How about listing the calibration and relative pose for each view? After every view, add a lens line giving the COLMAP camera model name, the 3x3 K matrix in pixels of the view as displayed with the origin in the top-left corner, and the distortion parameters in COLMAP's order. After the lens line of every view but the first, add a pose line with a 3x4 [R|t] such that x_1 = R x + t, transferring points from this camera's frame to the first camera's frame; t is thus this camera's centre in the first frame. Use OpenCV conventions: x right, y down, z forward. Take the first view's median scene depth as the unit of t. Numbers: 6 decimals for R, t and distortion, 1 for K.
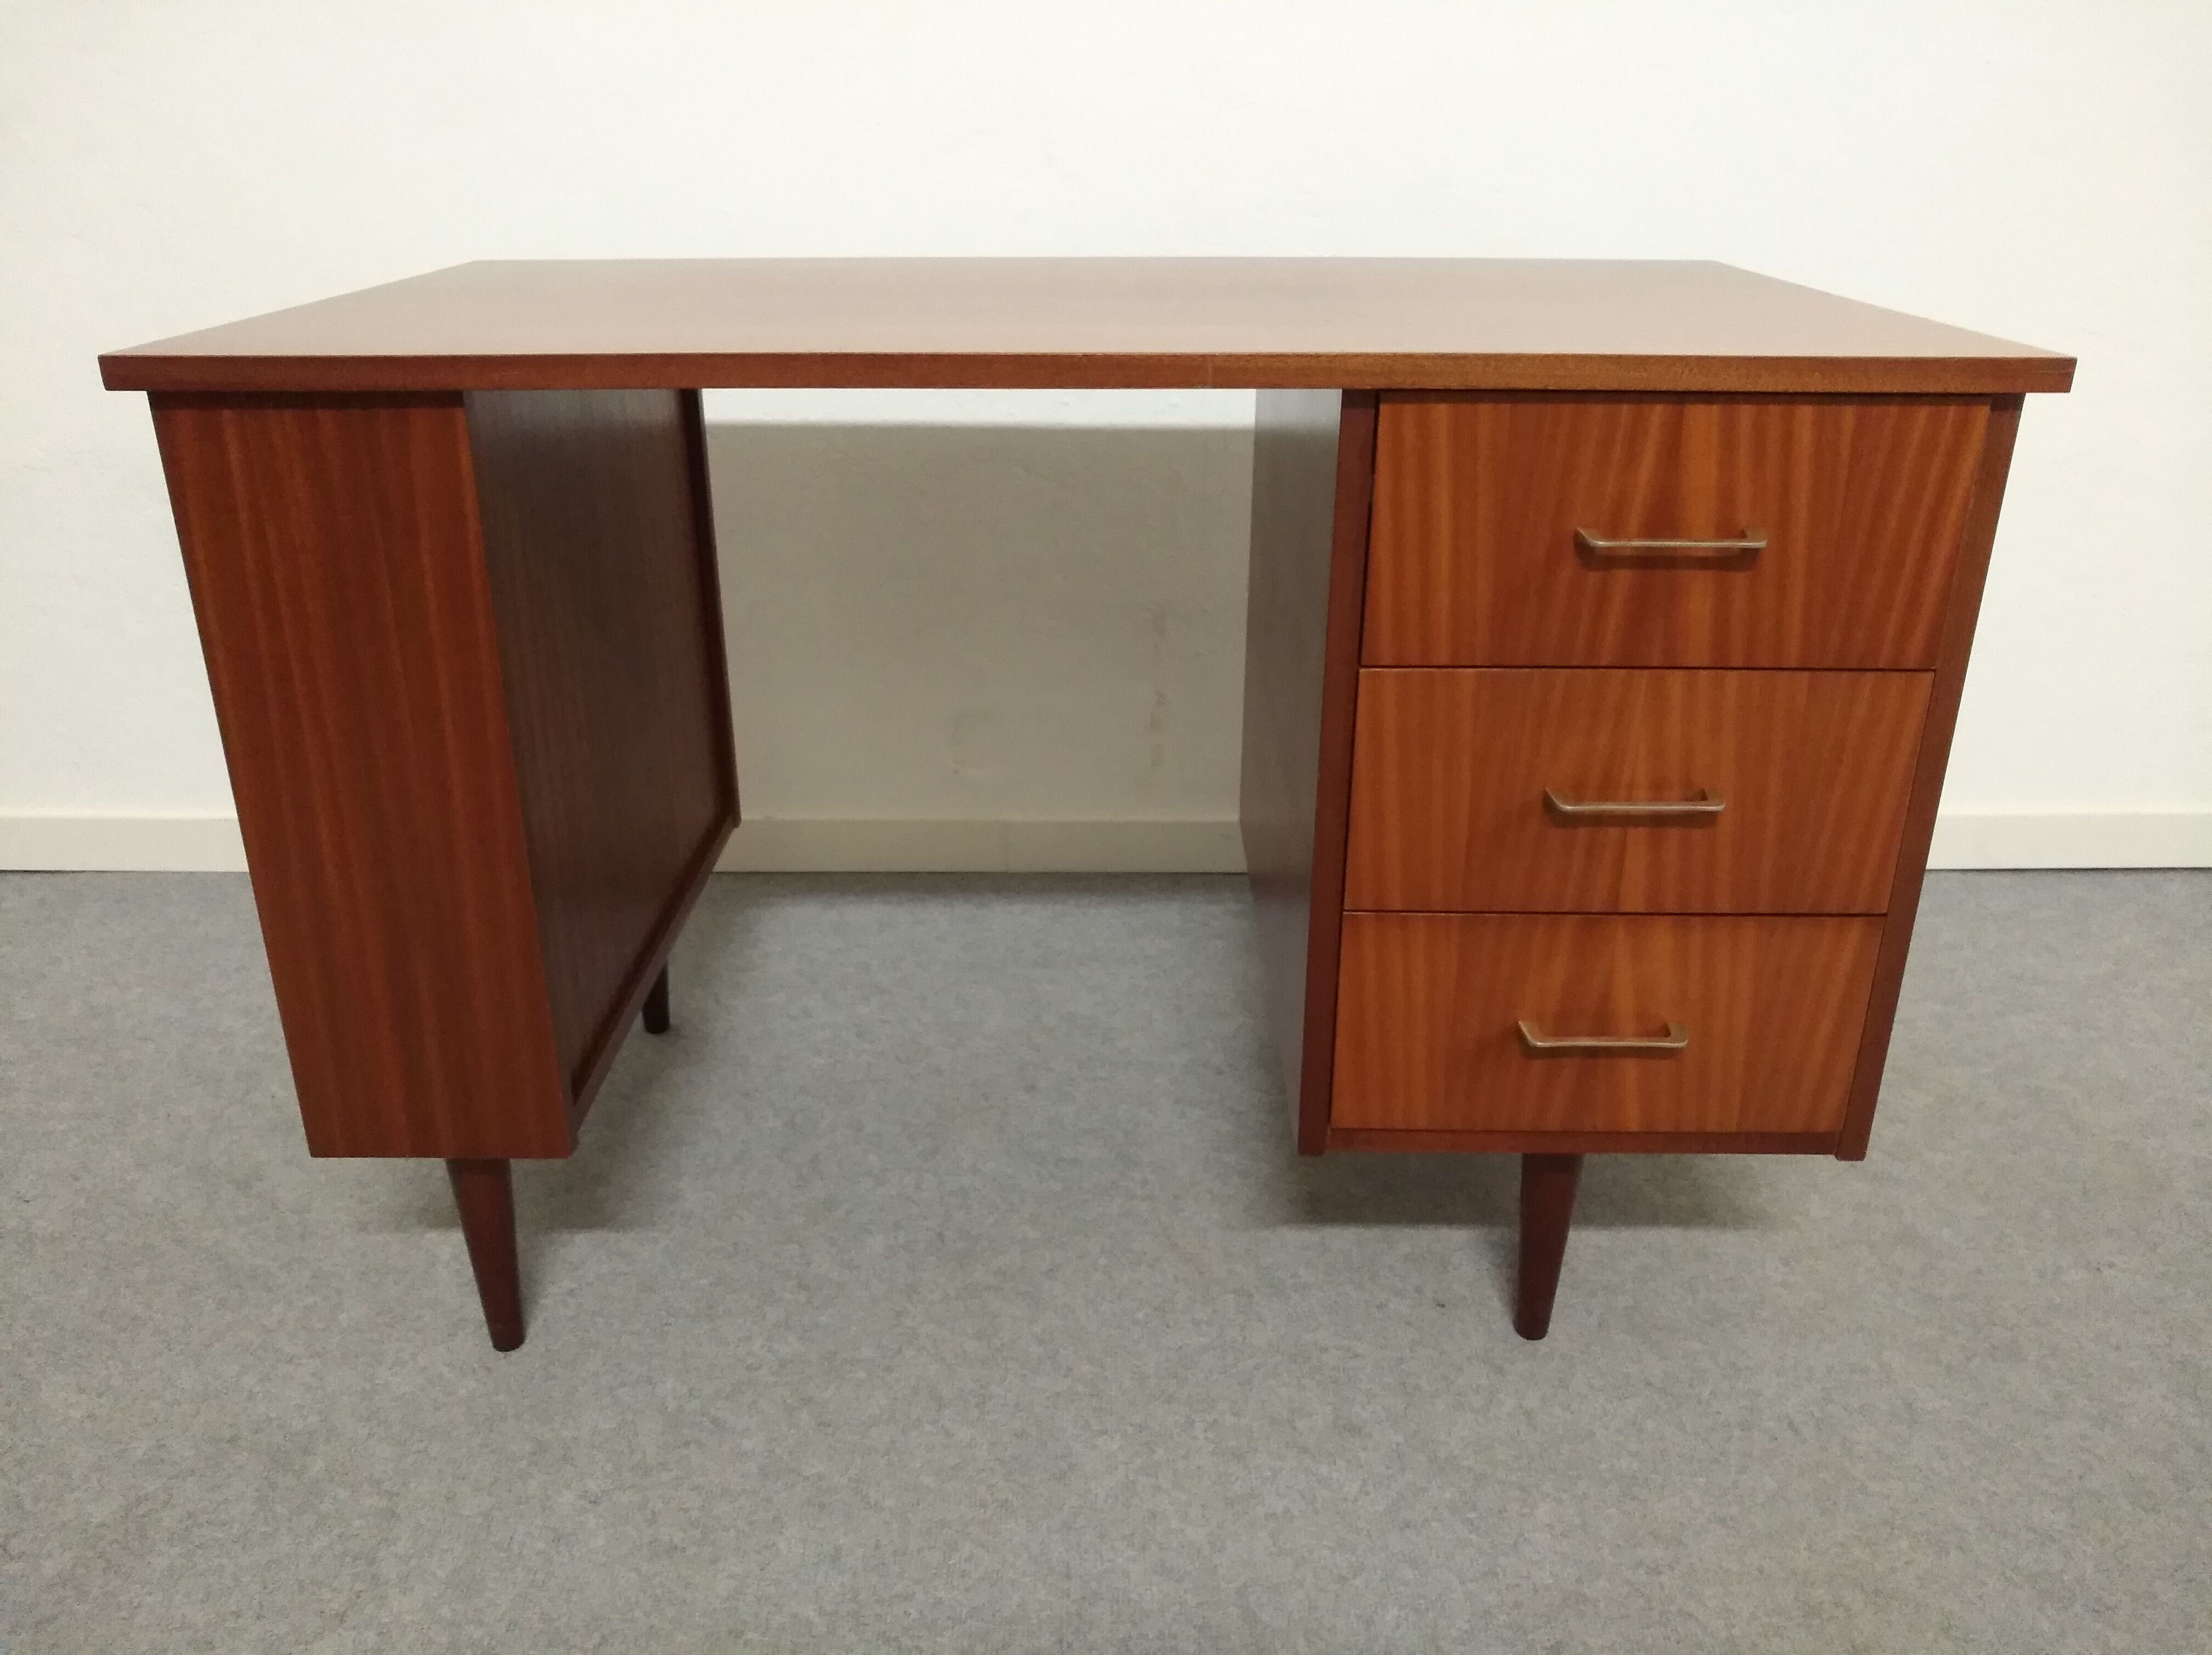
lens RADIAL K [[1731.3, 0, 1106.0], [0, 1731.3, 827.5], [0, 0, 1]] dist [-0.024729, 0.053216]
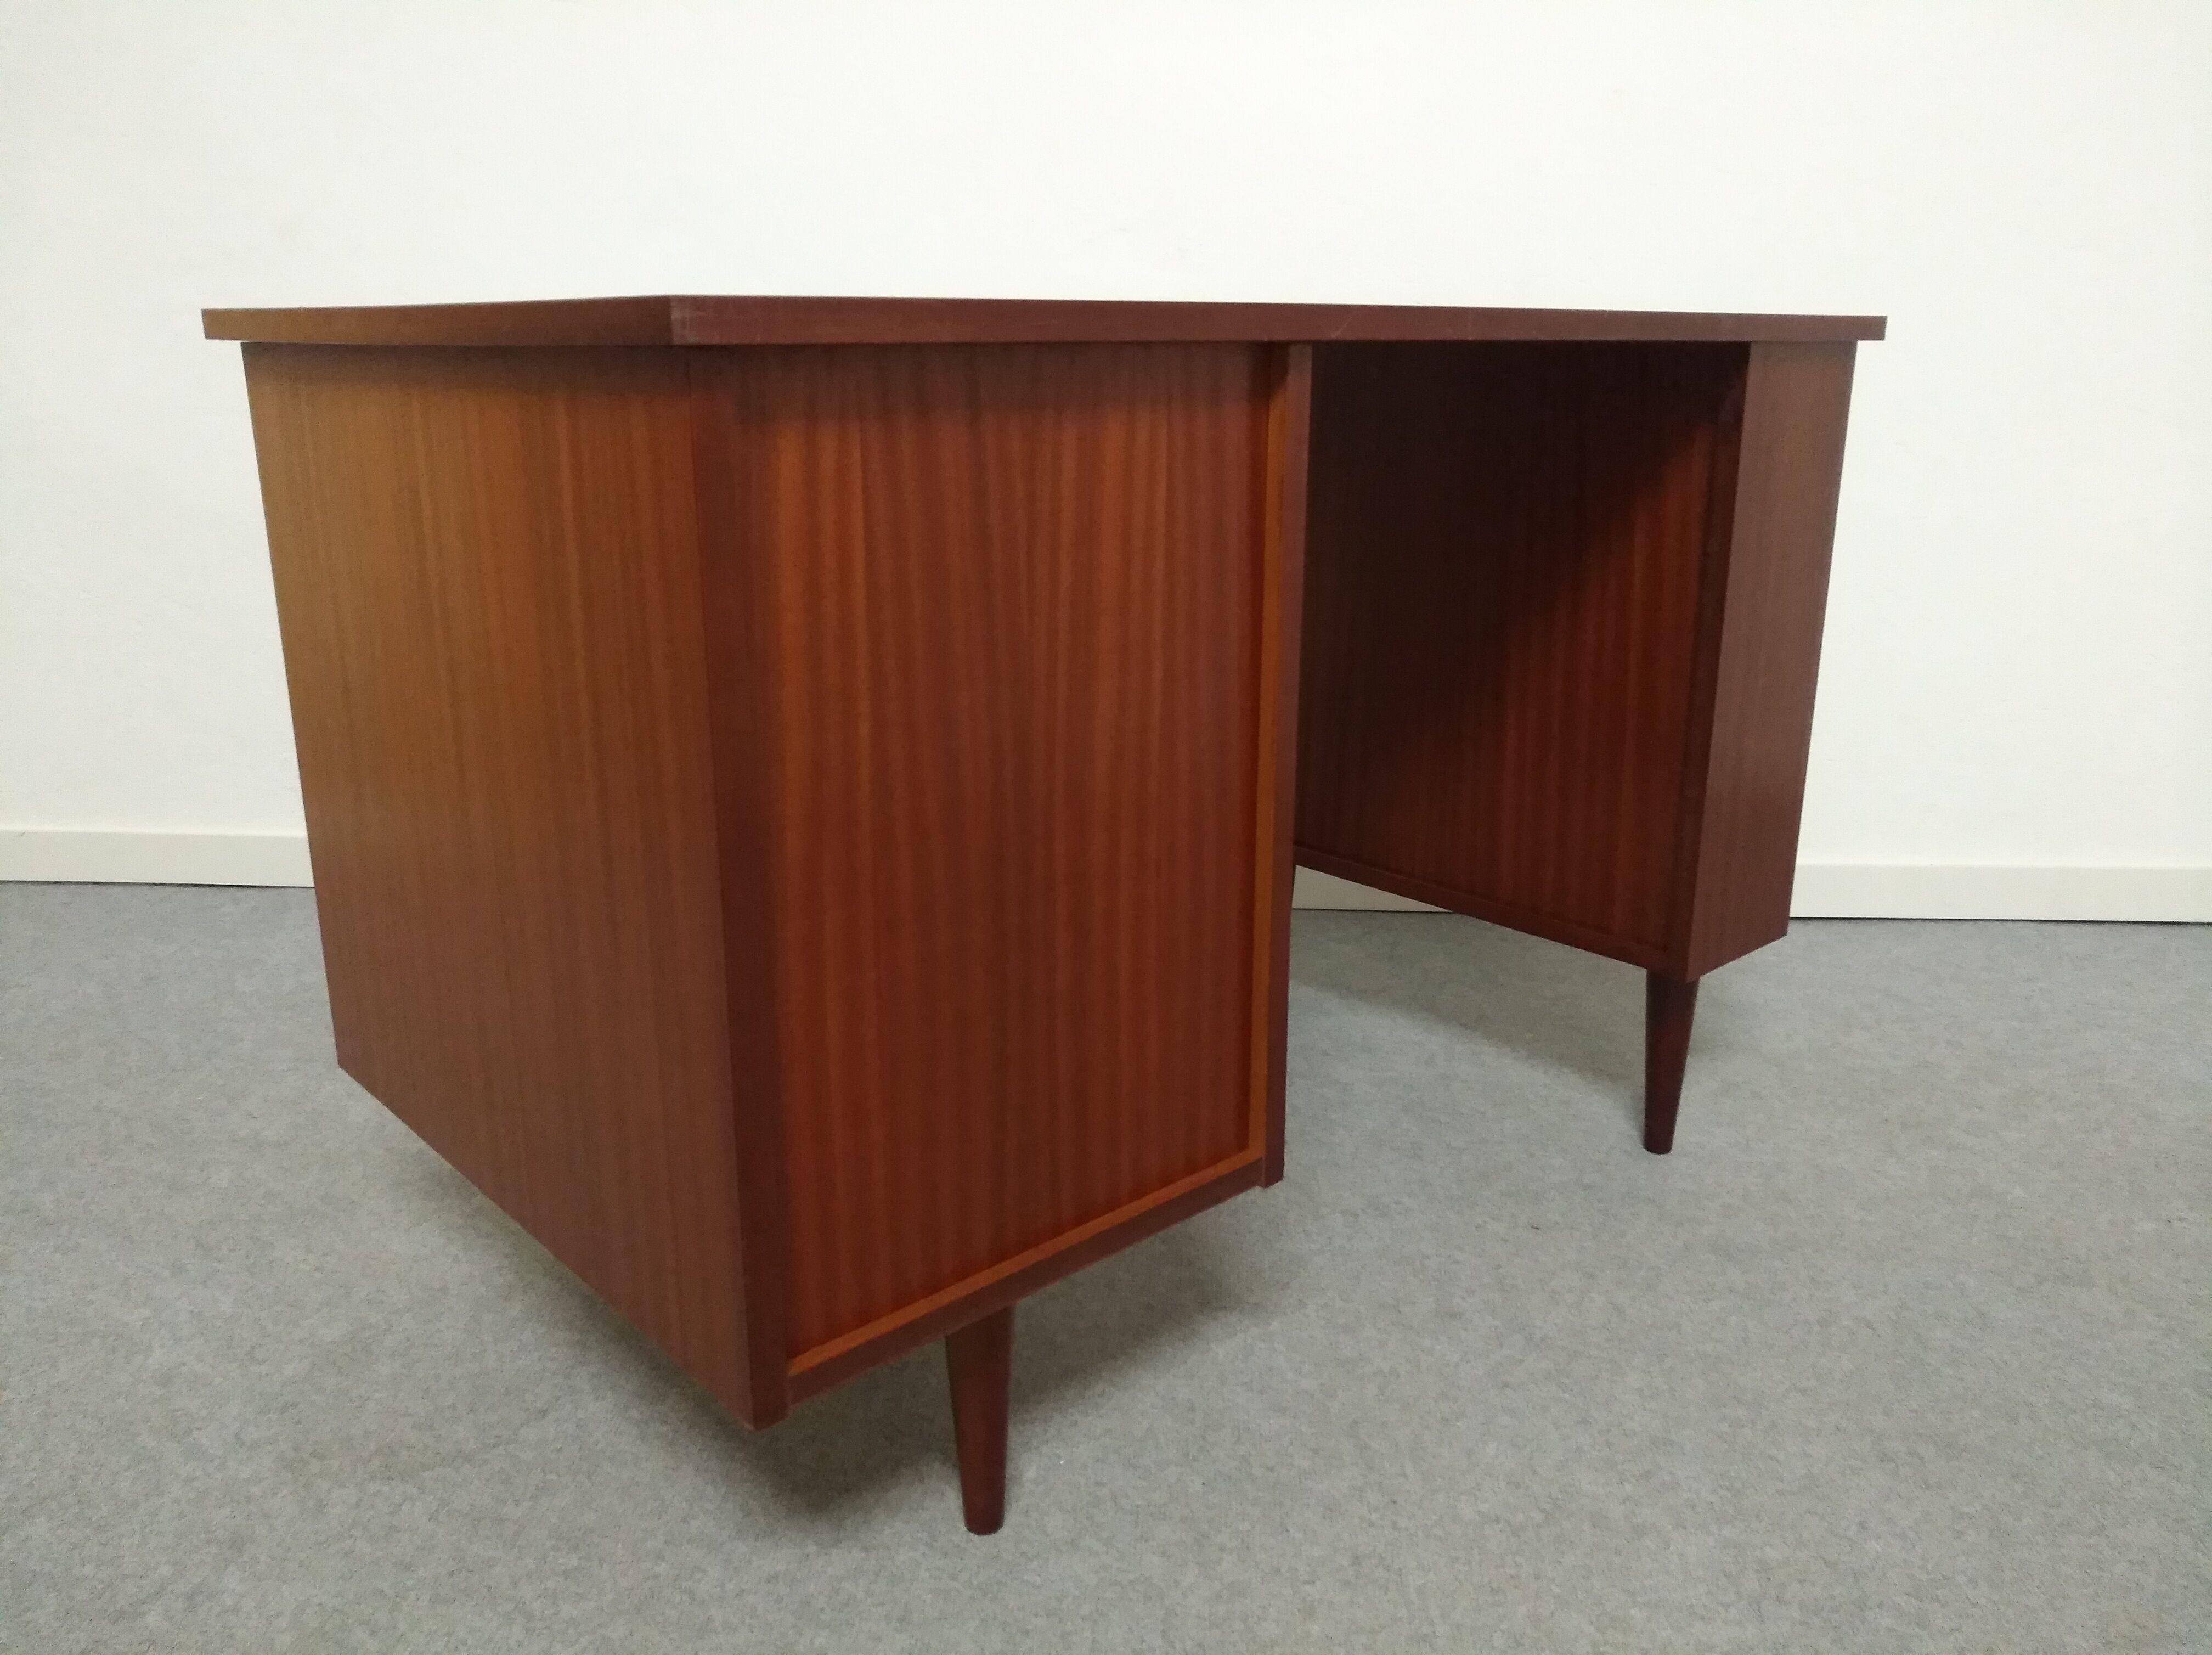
lens RADIAL K [[1724.5, 0, 1104.8], [0, 1724.5, 825.6], [0, 0, 1]] dist [-0.020426, 0.050213]
pose [[0.998399, 0.017601, -0.053759, -0.022009], [-0.024045, 0.992277, -0.121686, 0.175007], [0.051203, 0.122783, 0.991112, -0.113114]]
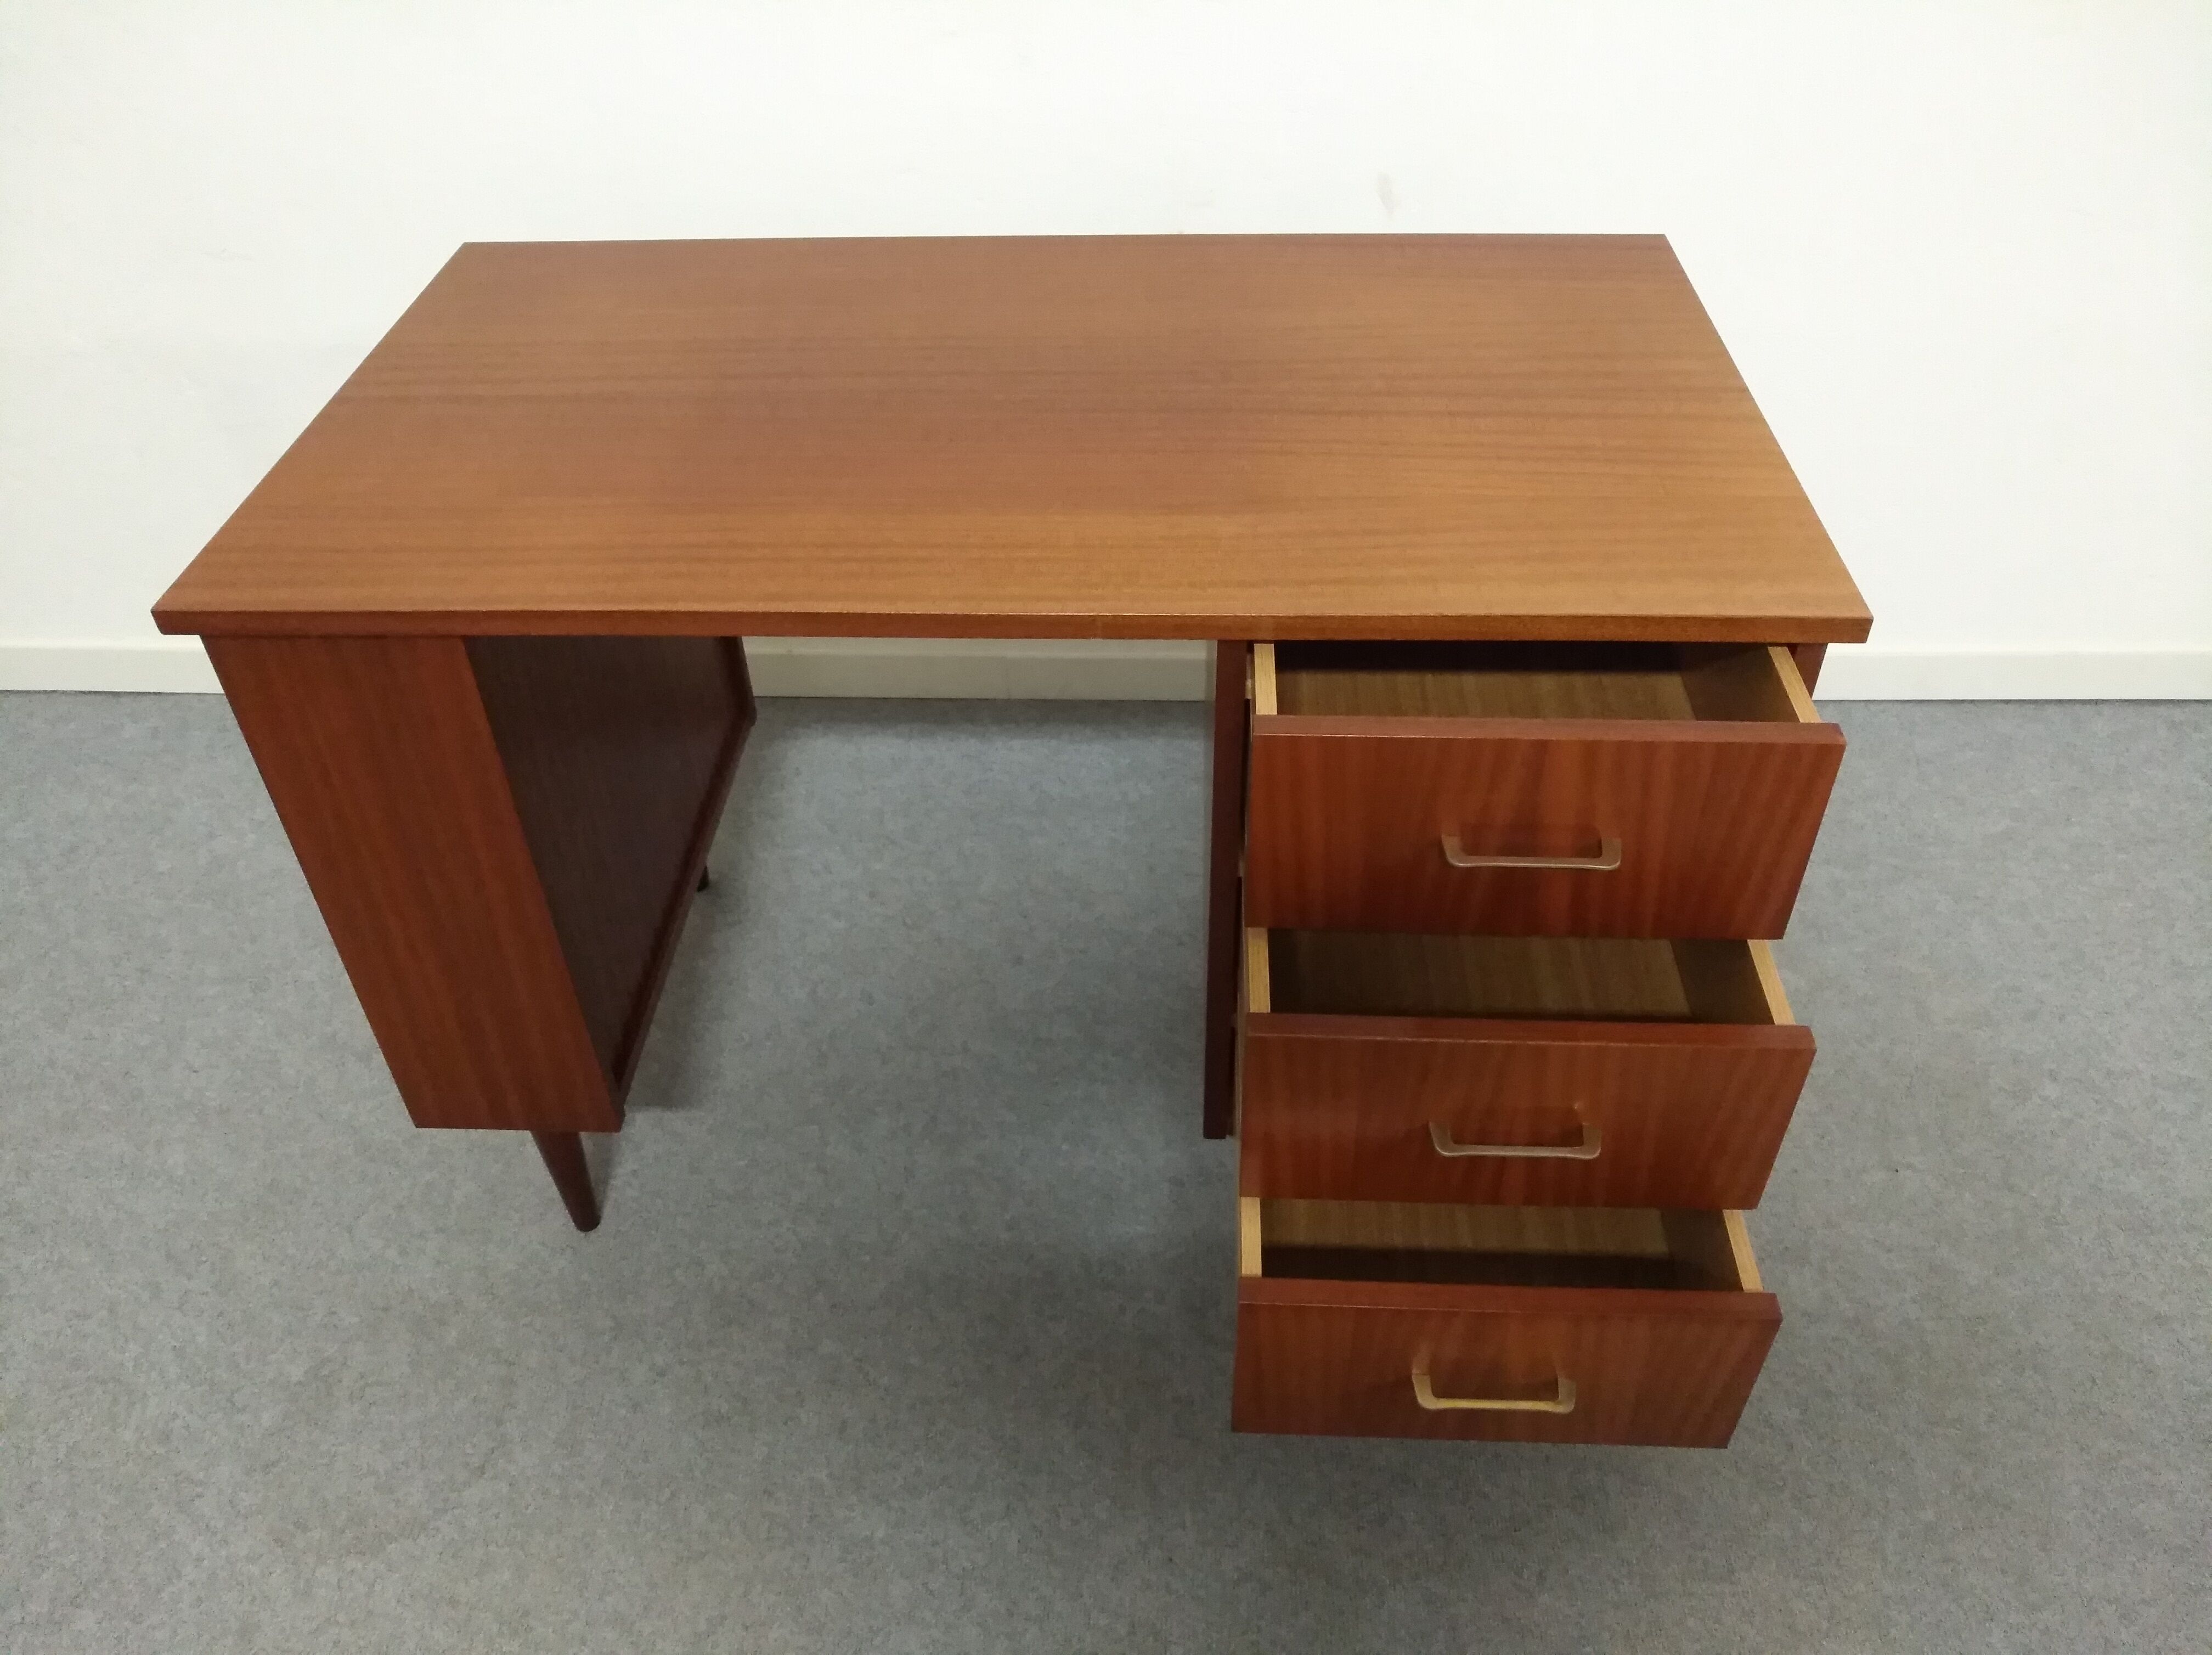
lens RADIAL K [[1724.5, 0, 1104.8], [0, 1724.5, 825.6], [0, 0, 1]] dist [-0.020426, 0.050213]
pose [[0.998826, 0.008255, -0.047742, 0.090693], [0.006468, 0.953839, 0.300250, -0.363630], [0.048017, -0.300206, 0.952665, -0.094760]]
